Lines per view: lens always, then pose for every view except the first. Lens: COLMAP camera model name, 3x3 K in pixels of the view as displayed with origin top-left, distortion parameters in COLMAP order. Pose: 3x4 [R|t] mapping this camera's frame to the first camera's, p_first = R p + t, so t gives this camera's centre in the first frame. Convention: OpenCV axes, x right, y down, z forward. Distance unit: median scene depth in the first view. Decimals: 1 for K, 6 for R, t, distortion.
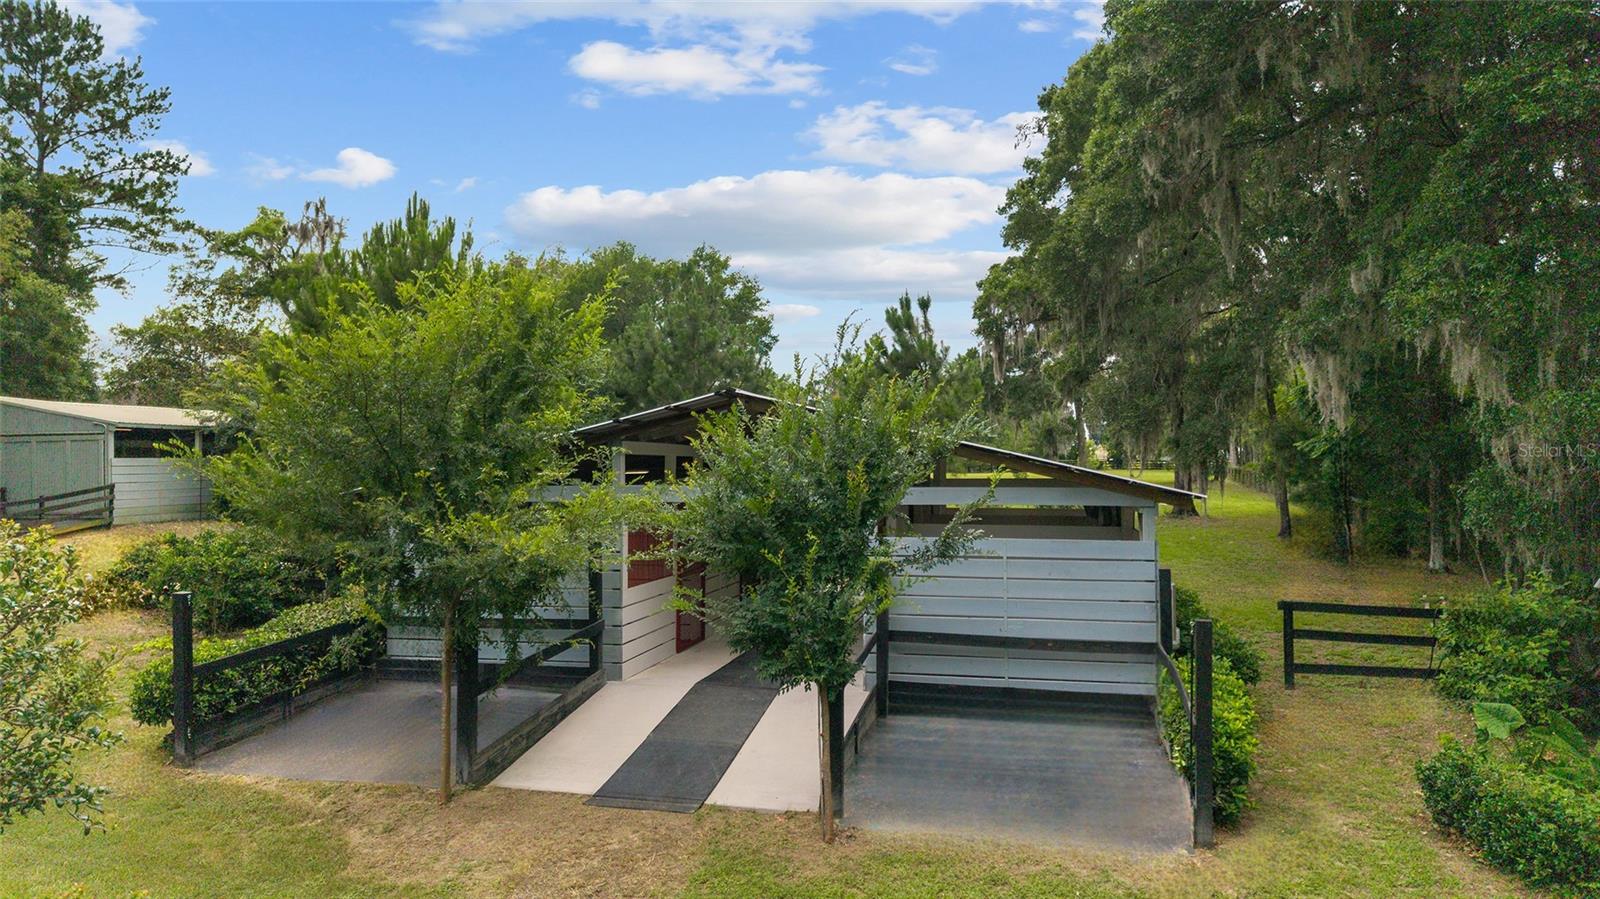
lens RADIAL K [[1047.2, 0, 809.1], [0, 1047.2, 456.5], [0, 0, 1]] dist [0.036675, -0.037967]
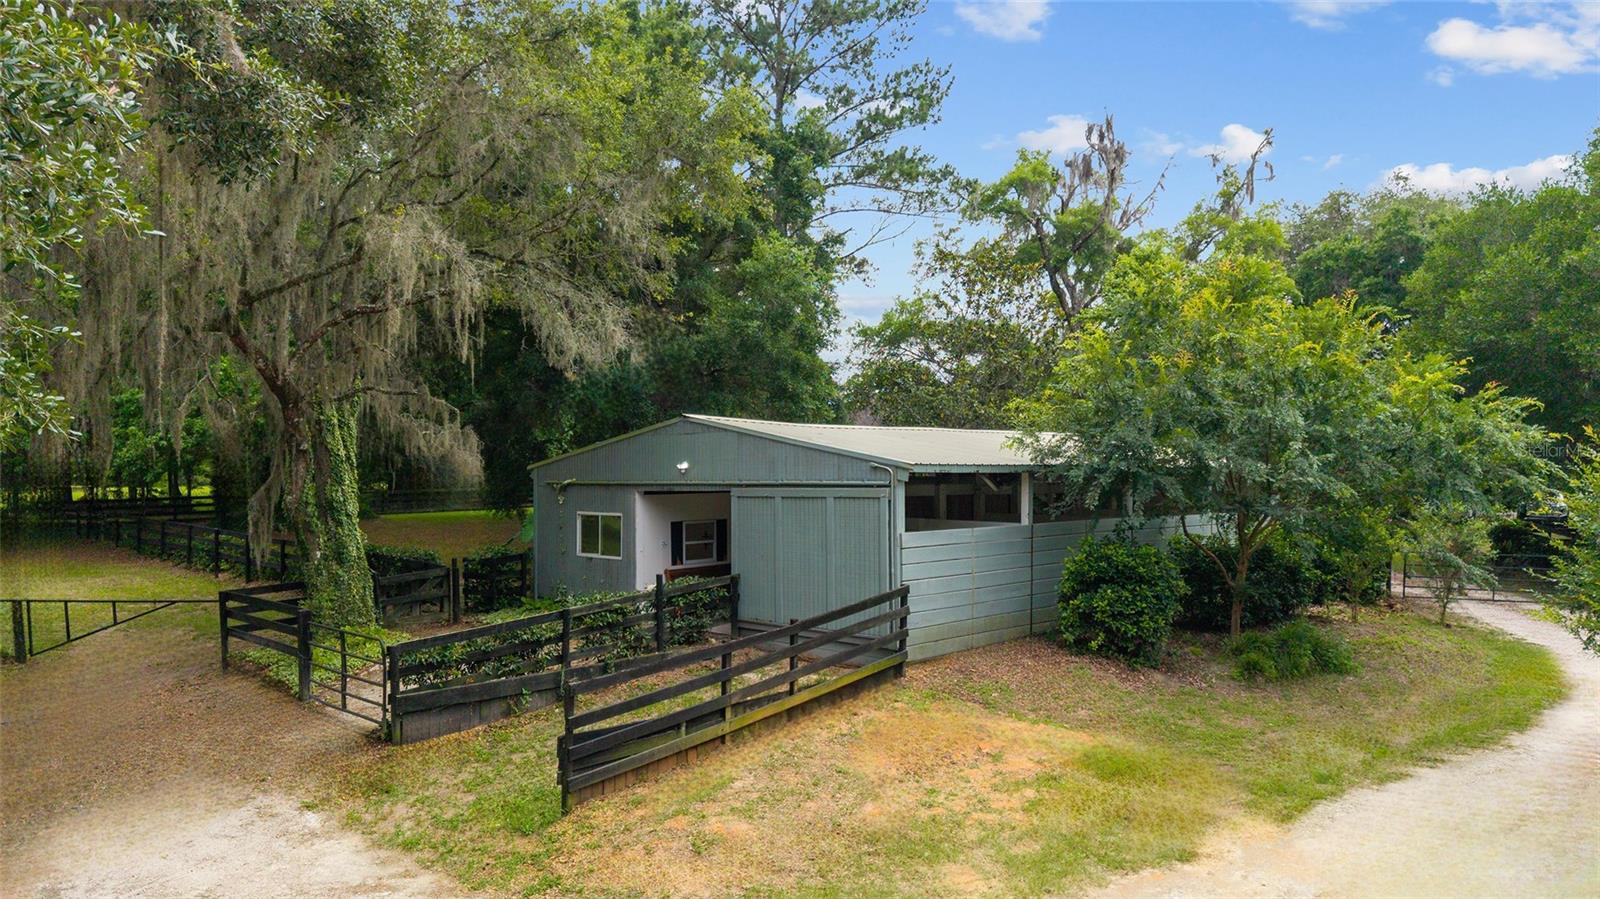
lens RADIAL K [[1047.2, 0, 809.1], [0, 1047.2, 456.5], [0, 0, 1]] dist [0.036675, -0.037967]
pose [[0.830285, -0.001652, -0.557337, -0.281116], [-0.001673, 0.999984, -0.005455, -0.022505], [0.557337, 0.005462, 0.830268, 0.374698]]
